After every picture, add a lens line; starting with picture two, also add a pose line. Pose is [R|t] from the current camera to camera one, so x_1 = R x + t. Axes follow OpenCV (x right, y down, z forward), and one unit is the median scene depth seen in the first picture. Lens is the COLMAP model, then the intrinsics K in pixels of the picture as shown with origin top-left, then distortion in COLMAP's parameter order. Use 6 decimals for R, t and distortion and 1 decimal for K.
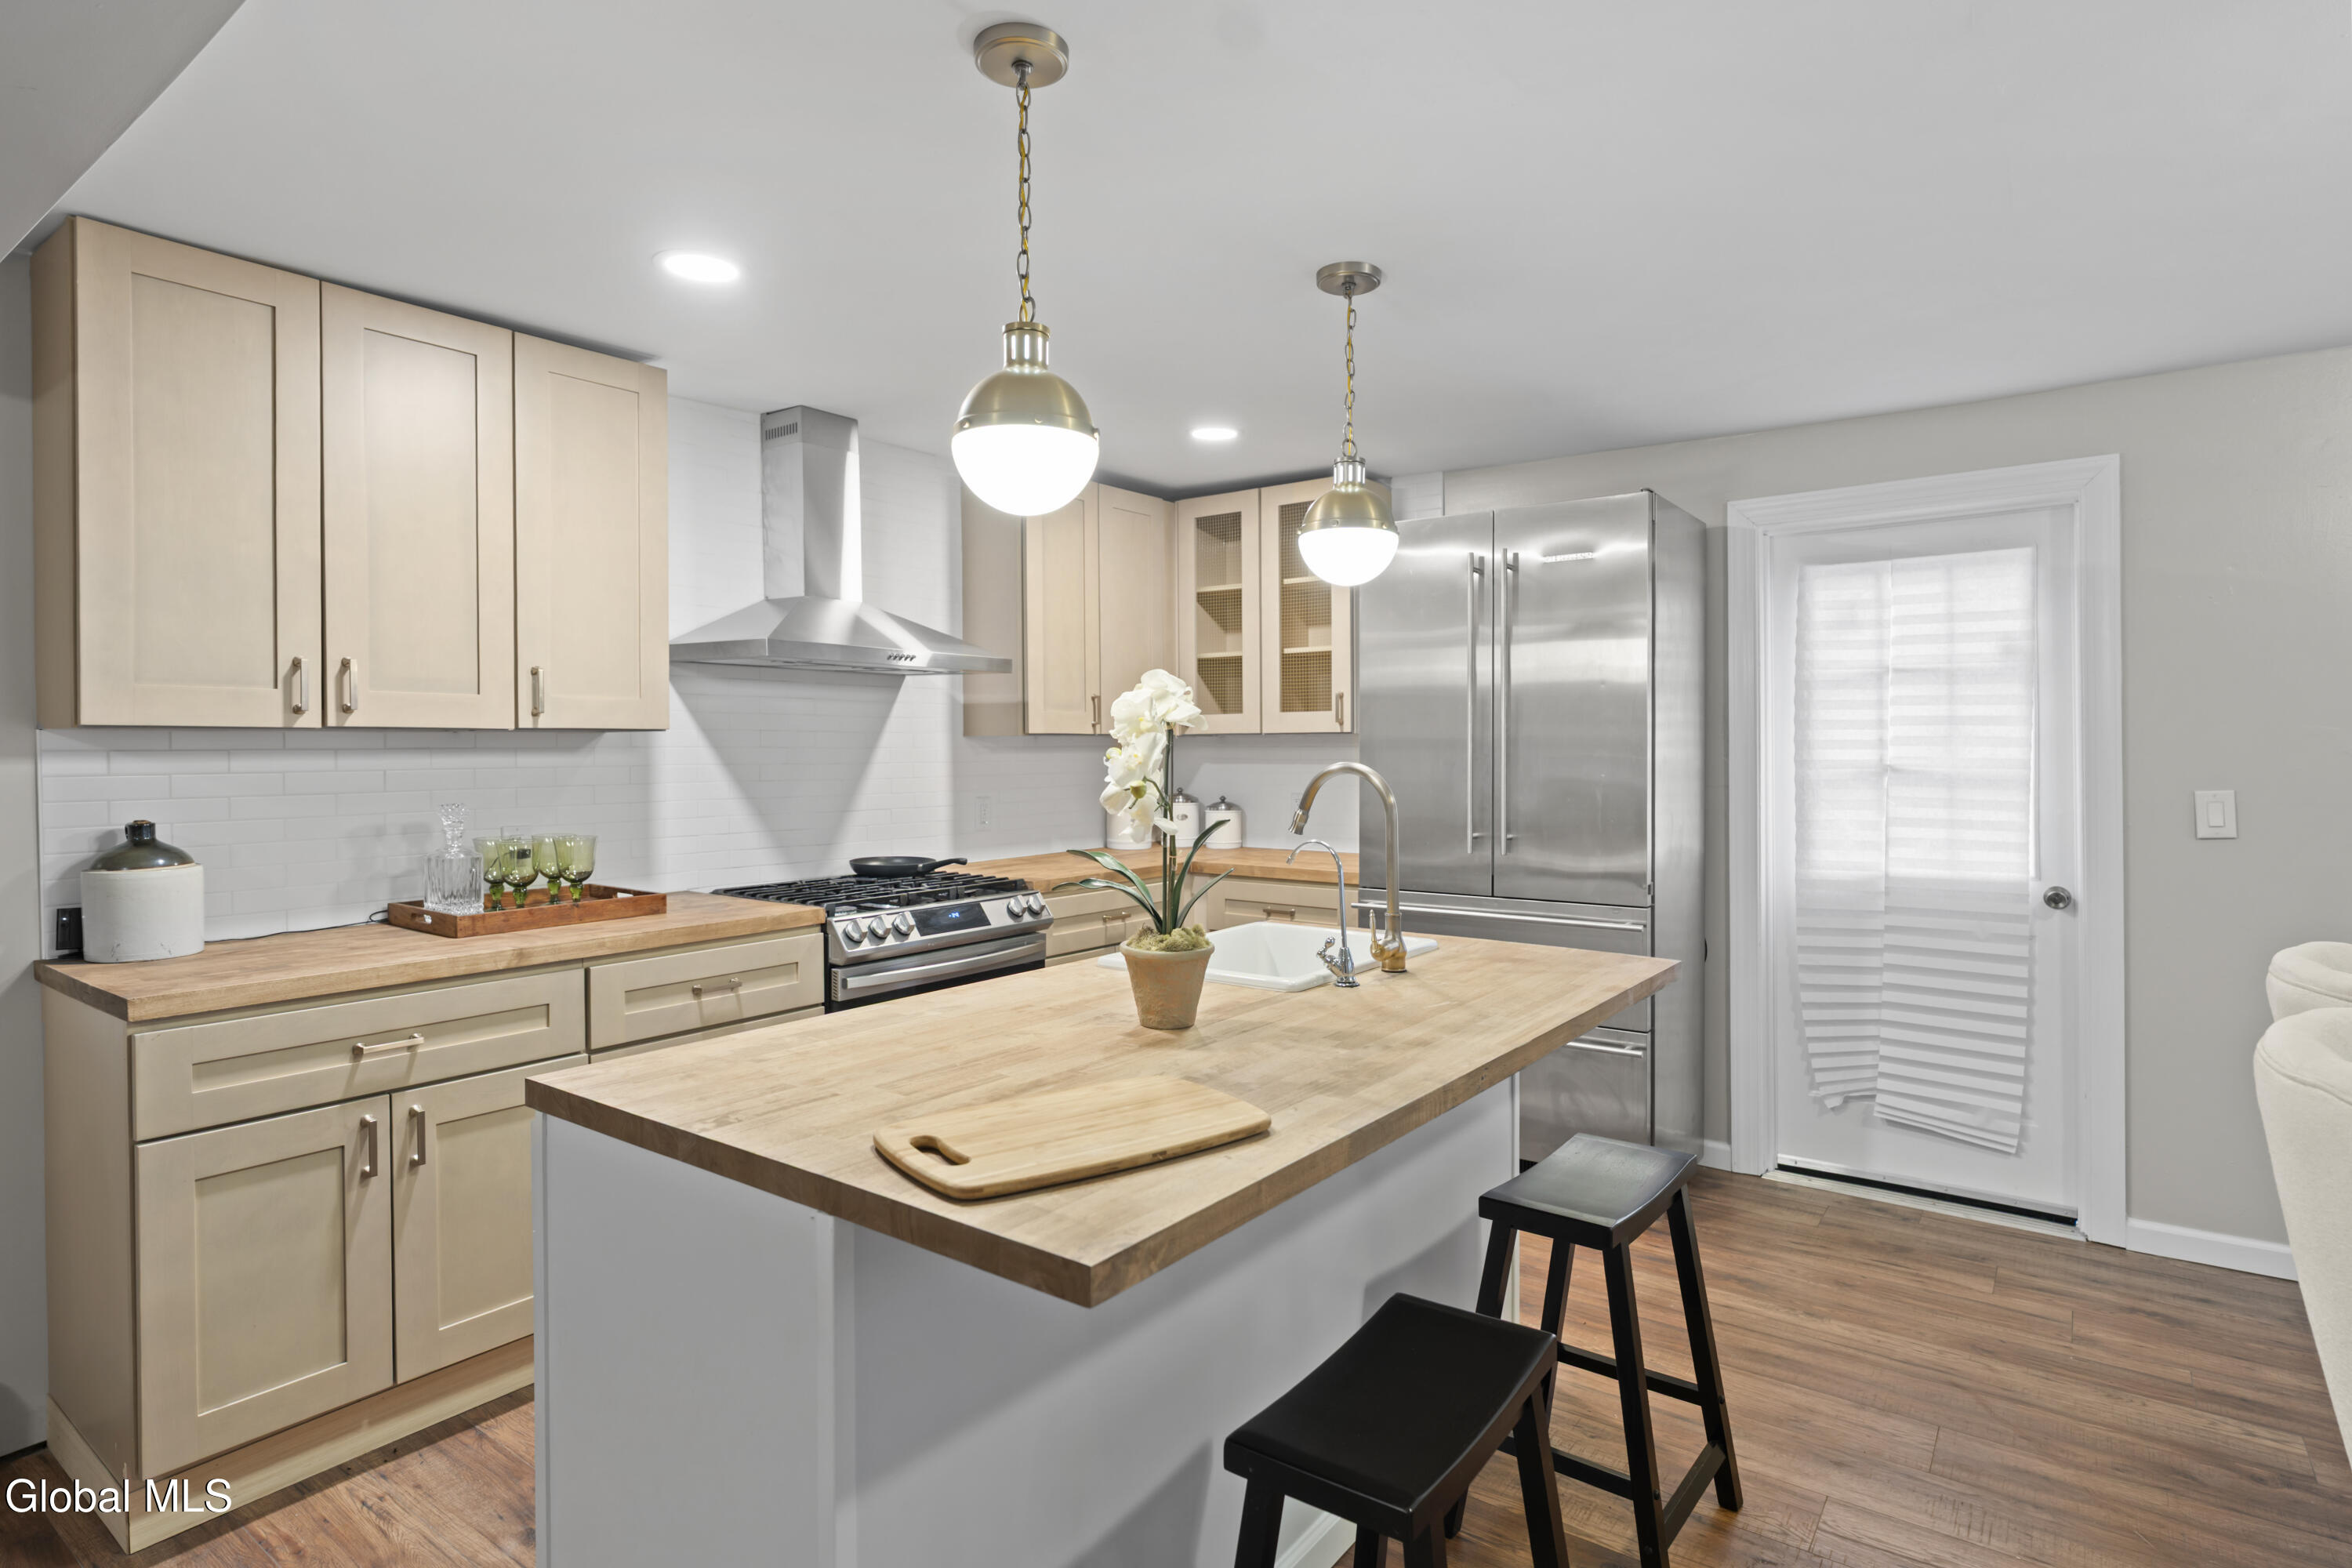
lens RADIAL K [[1224.8, 0, 1183.1], [0, 1224.8, 754.5], [0, 0, 1]] dist [-0.001063, 0.000091]
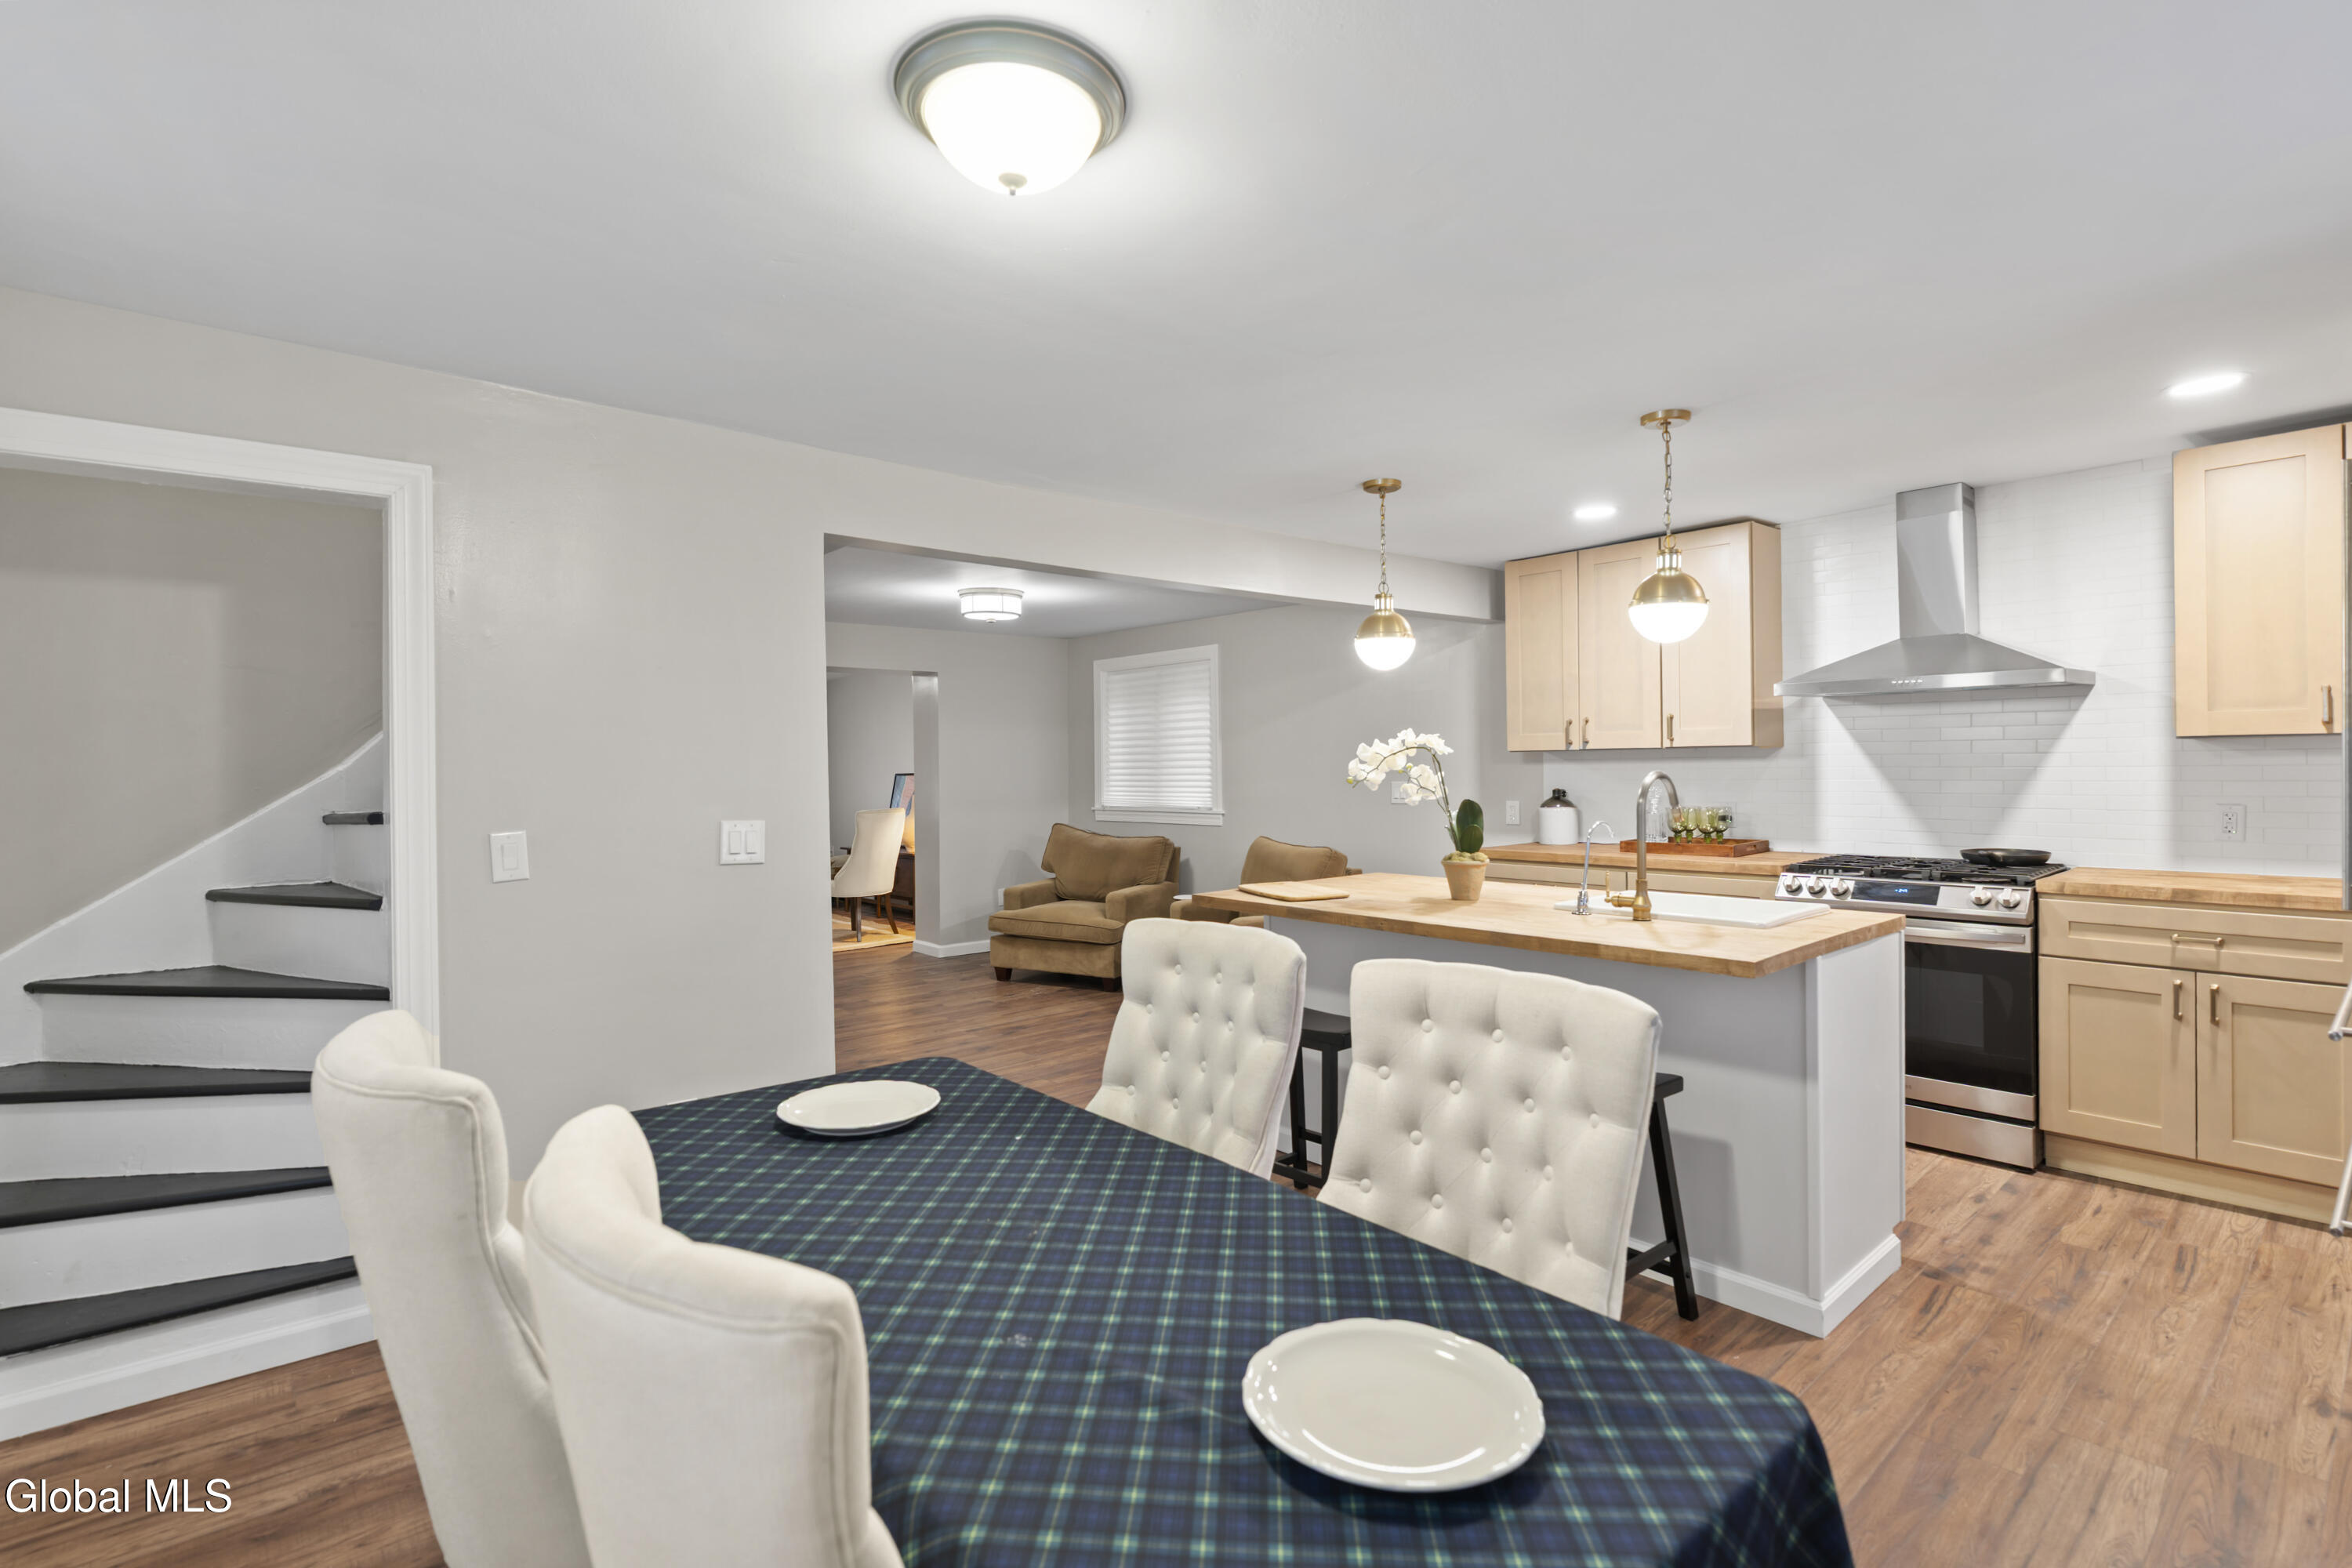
lens RADIAL K [[1095.0, 0, 1190.2], [0, 1095.0, 767.0], [0, 0, 1]] dist [0.002809, 0.000525]
pose [[-0.208408, 0.008426, -0.978006, 0.981714], [0.008941, 0.999938, 0.006710, -0.007469], [0.978001, -0.007346, -0.208470, 0.495992]]
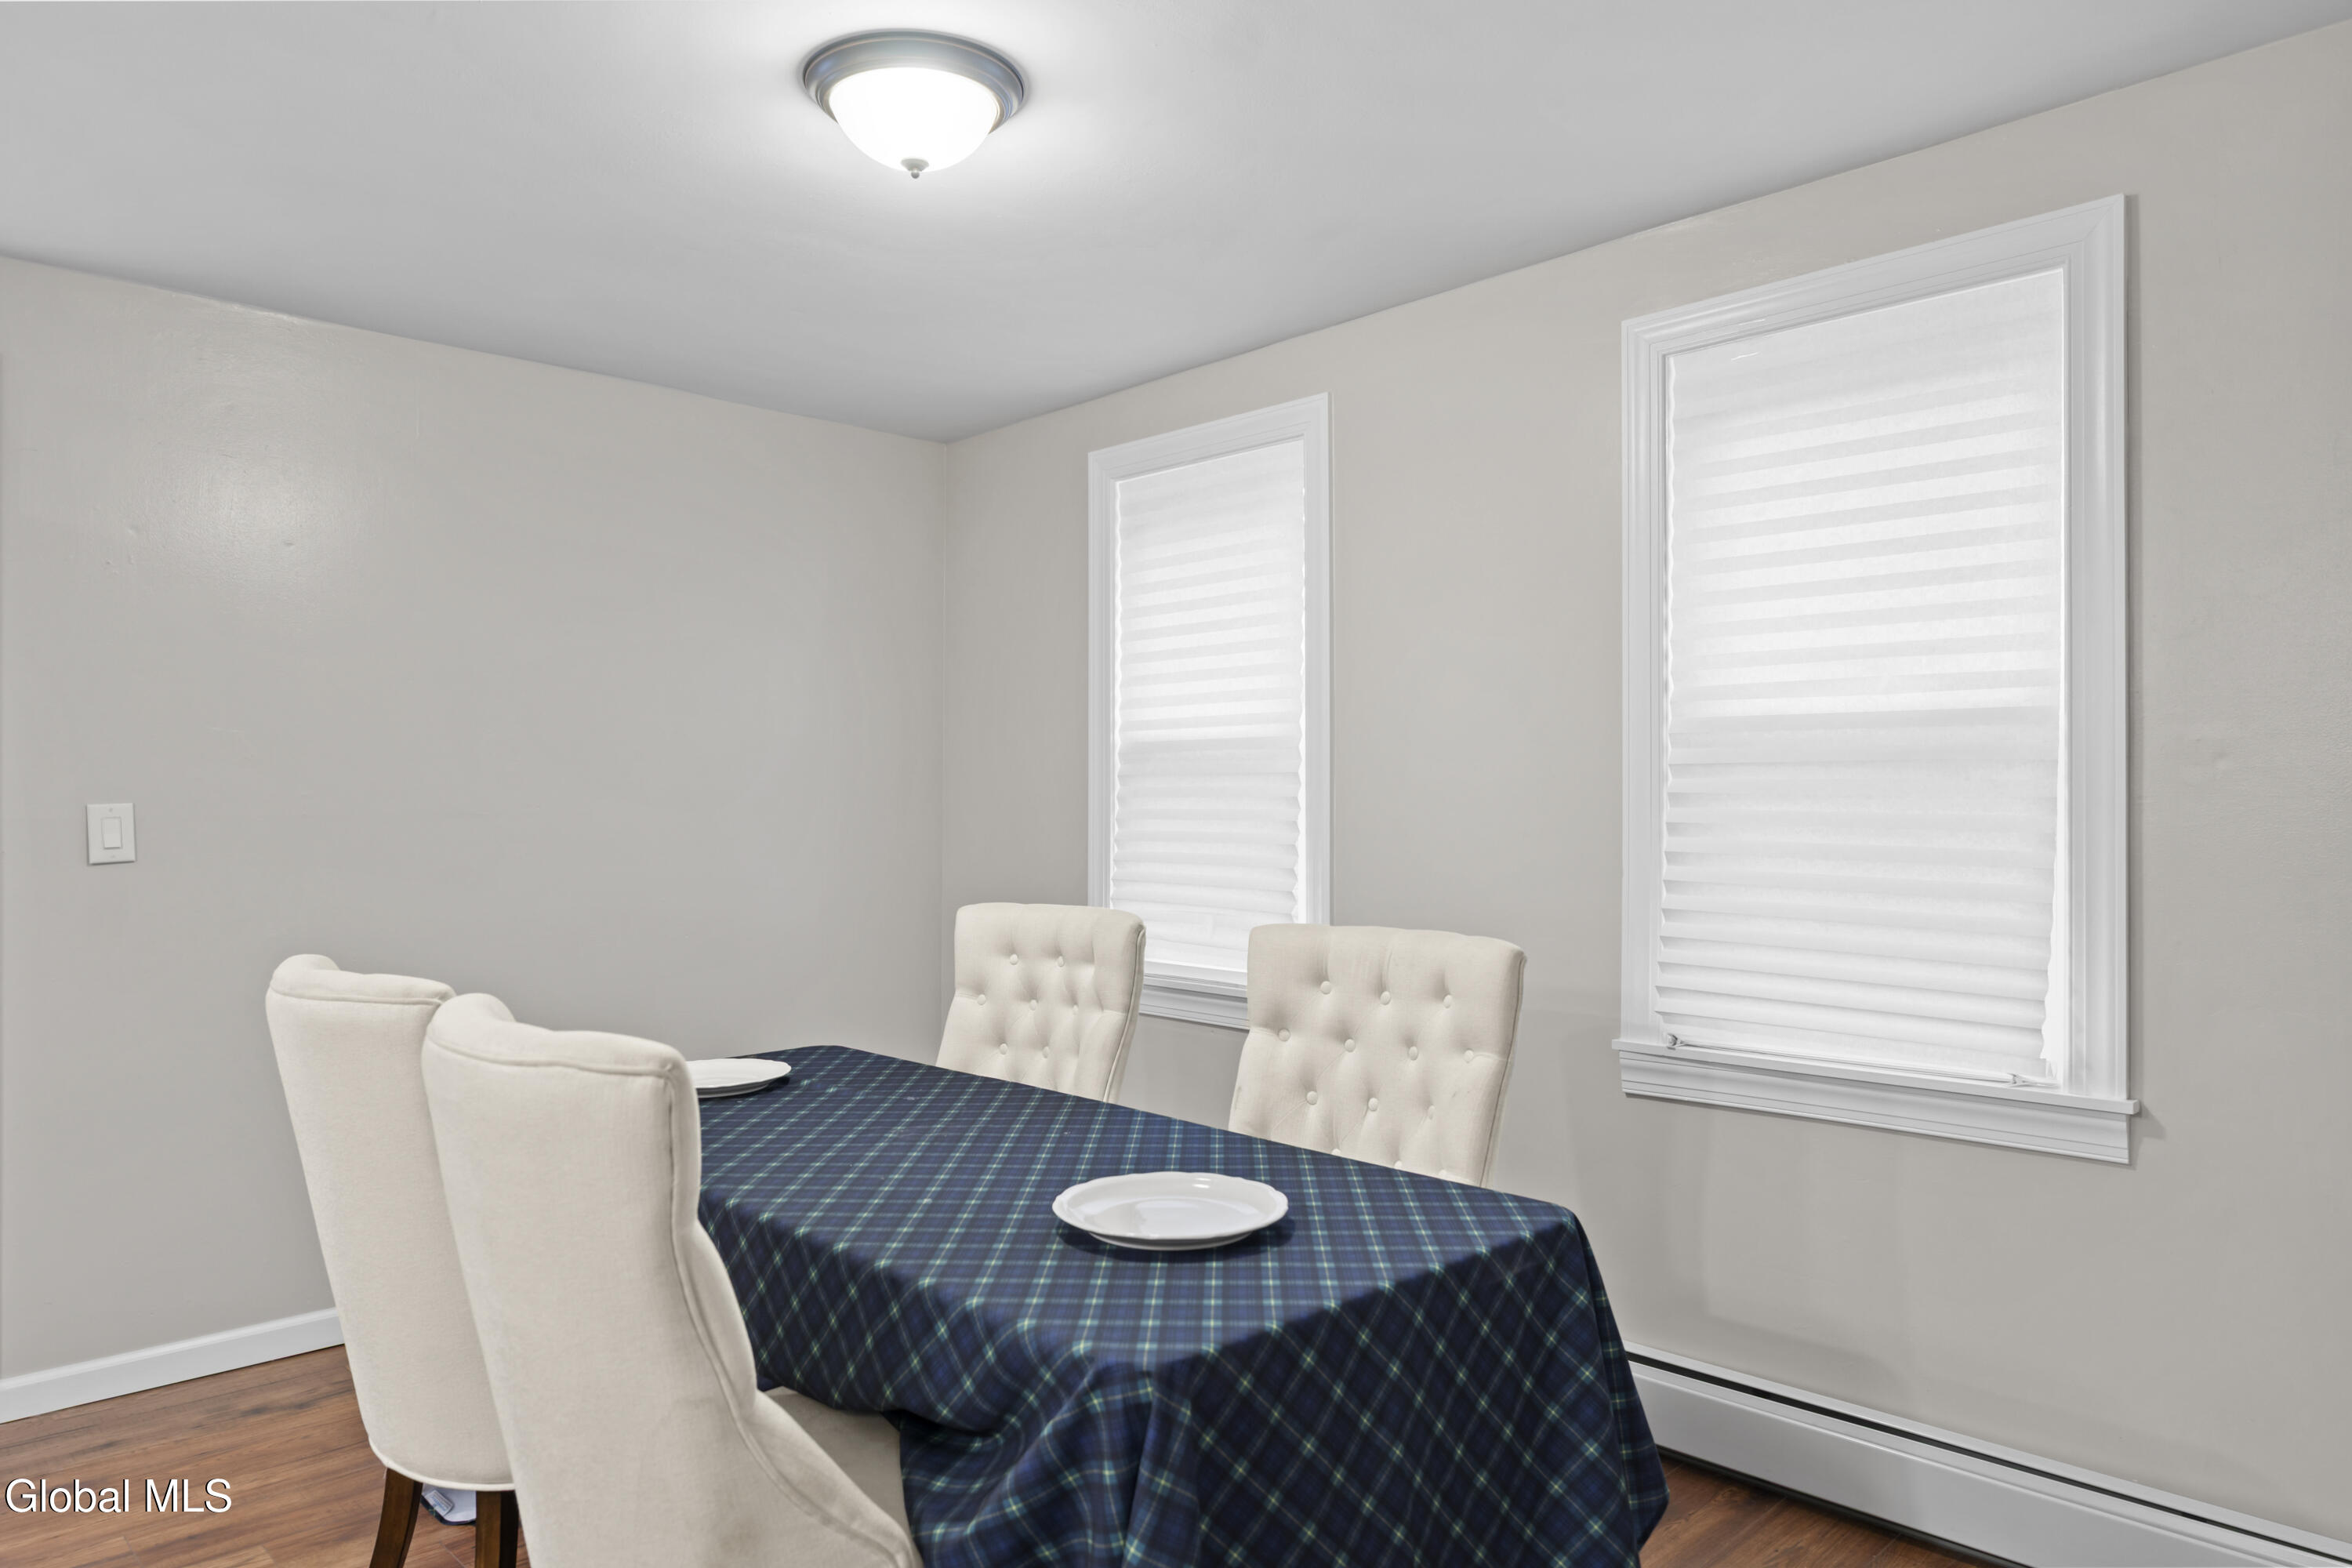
lens RADIAL K [[1506.0, 0, 1174.3], [0, 1506.0, 792.1], [0, 0, 1]] dist [0.002049, -0.003577]
pose [[0.161145, 0.014438, 0.986825, -0.016656], [0.001667, 0.999888, -0.014901, 0.033628], [-0.986929, 0.004047, 0.161102, 0.135541]]
